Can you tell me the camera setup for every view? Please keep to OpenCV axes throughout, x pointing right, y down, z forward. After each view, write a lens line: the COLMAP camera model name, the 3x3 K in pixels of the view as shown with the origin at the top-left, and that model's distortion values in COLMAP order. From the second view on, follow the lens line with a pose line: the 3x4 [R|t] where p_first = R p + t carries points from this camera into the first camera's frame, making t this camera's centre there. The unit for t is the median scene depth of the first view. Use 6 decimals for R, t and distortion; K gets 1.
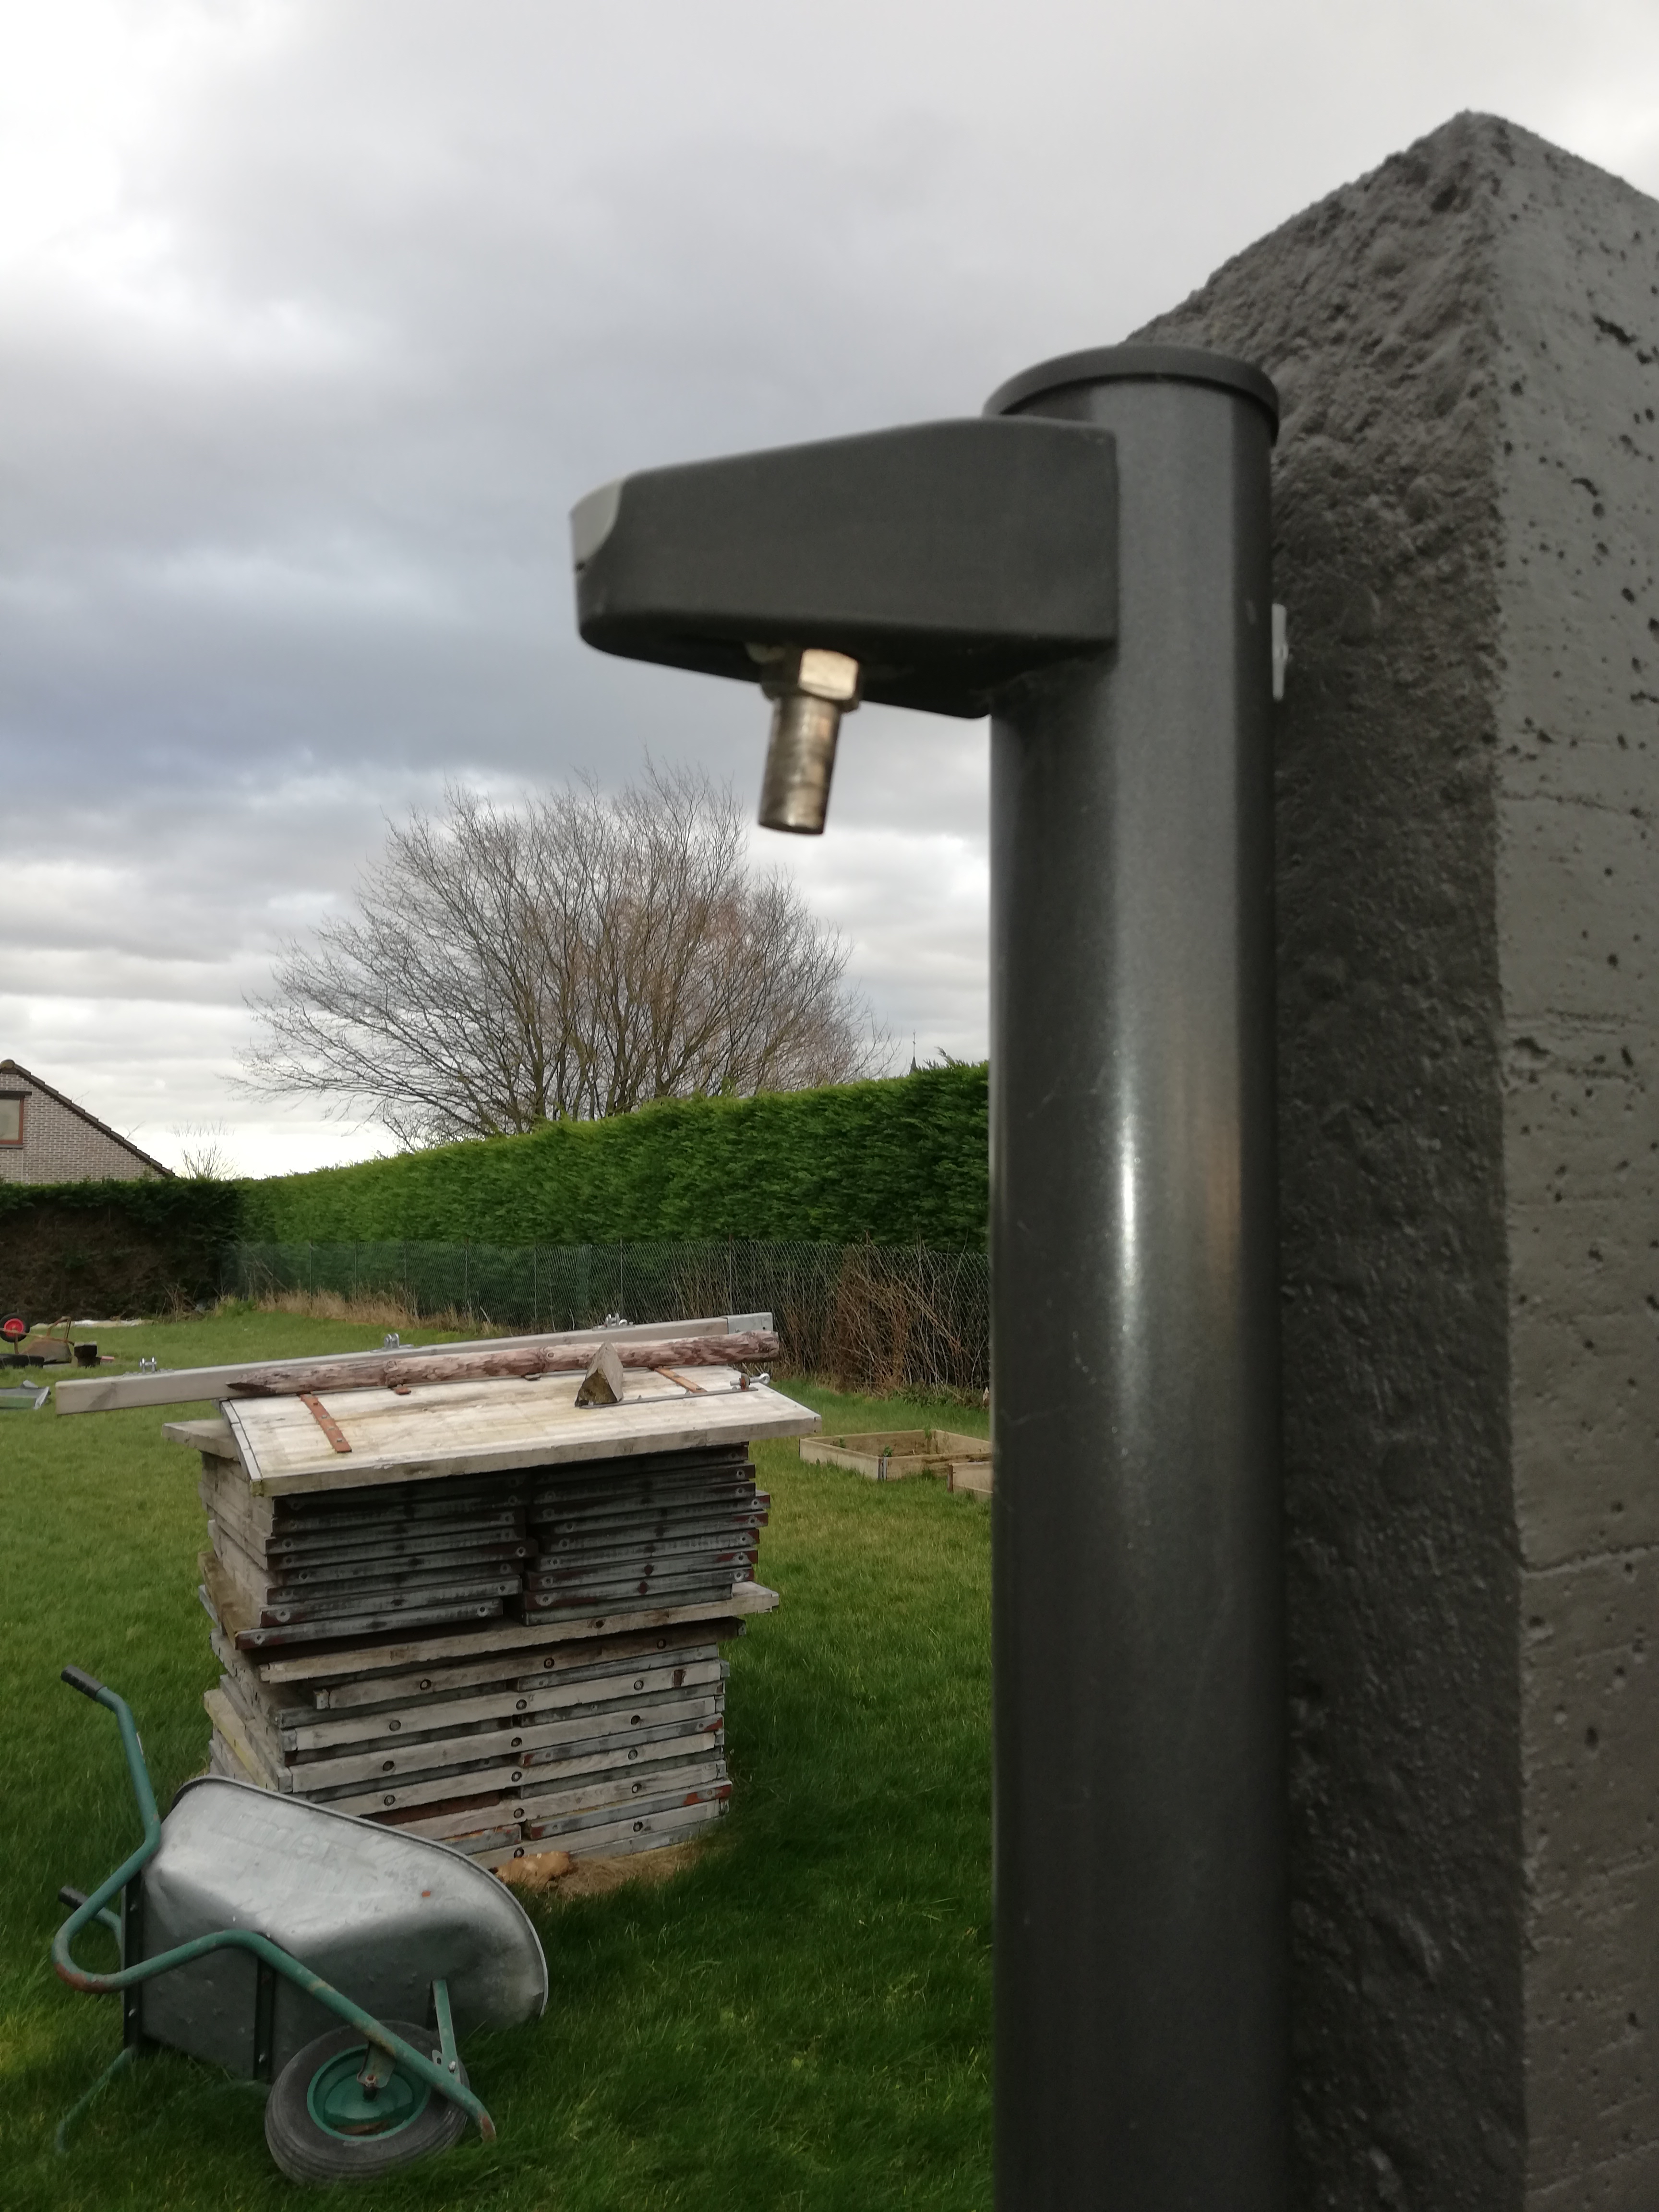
lens RADIAL K [[1700.8, 0, 829.5], [0, 1700.8, 1106.0], [0, 0, 1]] dist [-0.000578, 0.002254]
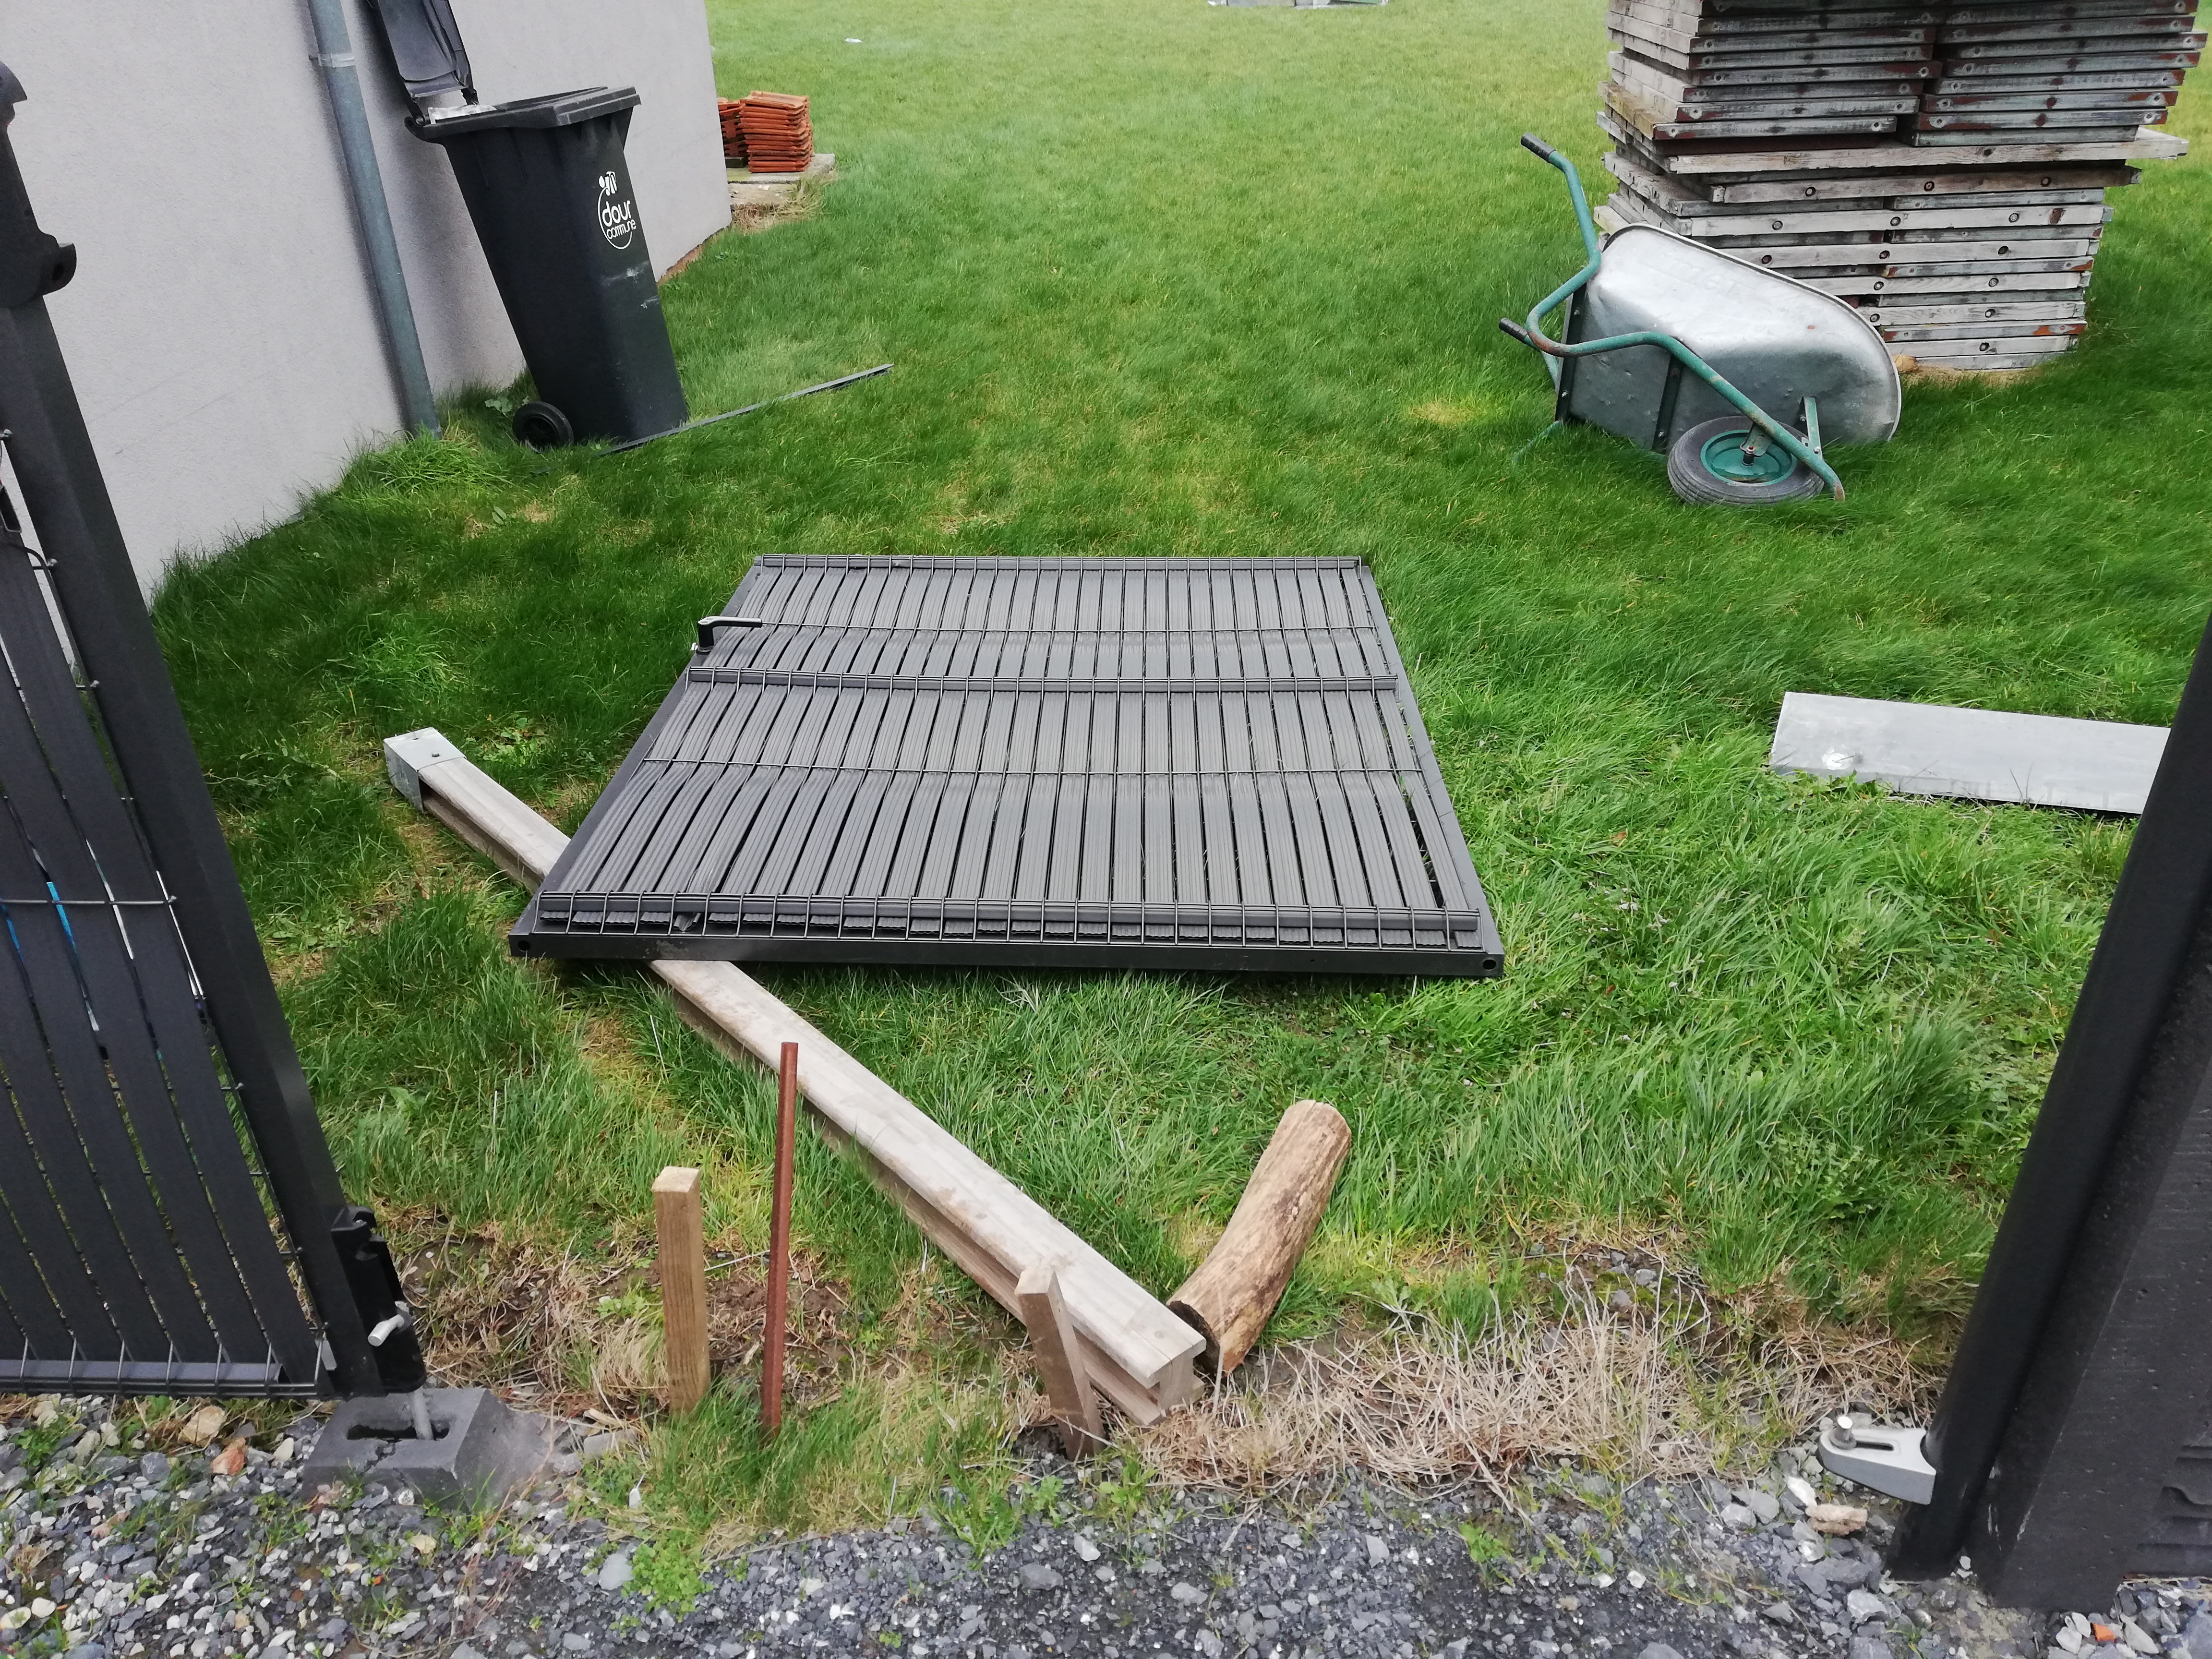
lens RADIAL K [[1700.8, 0, 1106.0], [0, 1700.8, 829.5], [0, 0, 1]] dist [-0.000578, 0.002254]
pose [[0.850014, 0.251028, -0.463100, -0.007306], [0.056581, 0.830550, 0.554062, 0.041141], [0.523713, -0.497163, 0.691776, -0.222456]]
